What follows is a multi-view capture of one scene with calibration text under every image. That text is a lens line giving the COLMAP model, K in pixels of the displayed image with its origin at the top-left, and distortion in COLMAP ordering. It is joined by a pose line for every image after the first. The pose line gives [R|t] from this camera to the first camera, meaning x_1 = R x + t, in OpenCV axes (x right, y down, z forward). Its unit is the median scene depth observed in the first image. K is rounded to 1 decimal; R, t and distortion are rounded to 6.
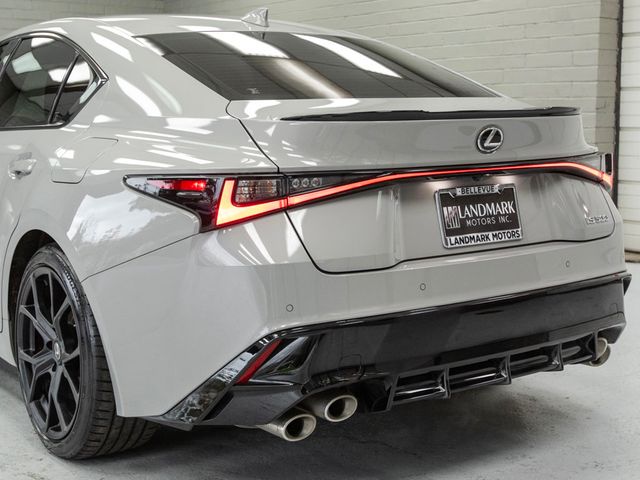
lens RADIAL K [[976.8, 0, 255.1], [0, 976.8, 254.4], [0, 0, 1]] dist [0.022328, 0.000000]
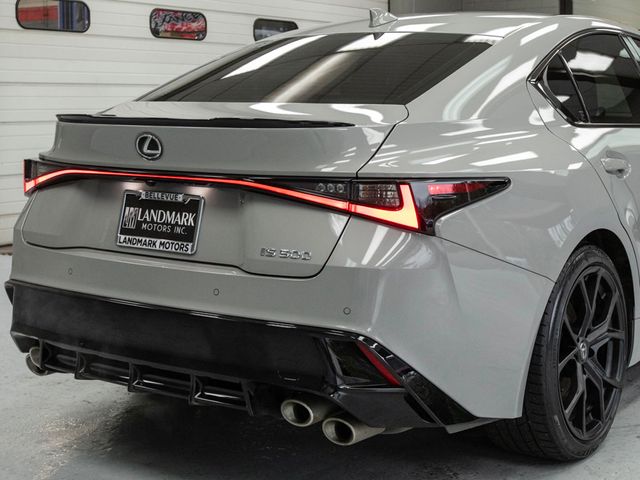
lens RADIAL K [[956.0, 0, 386.4], [0, 956.0, 221.2], [0, 0, 1]] dist [0.044821, 0.000000]
pose [[0.406351, 0.125655, -0.905036, 1.218815], [-0.155078, 0.985613, 0.067214, -0.142908], [0.900461, 0.113038, 0.419991, 0.798678]]
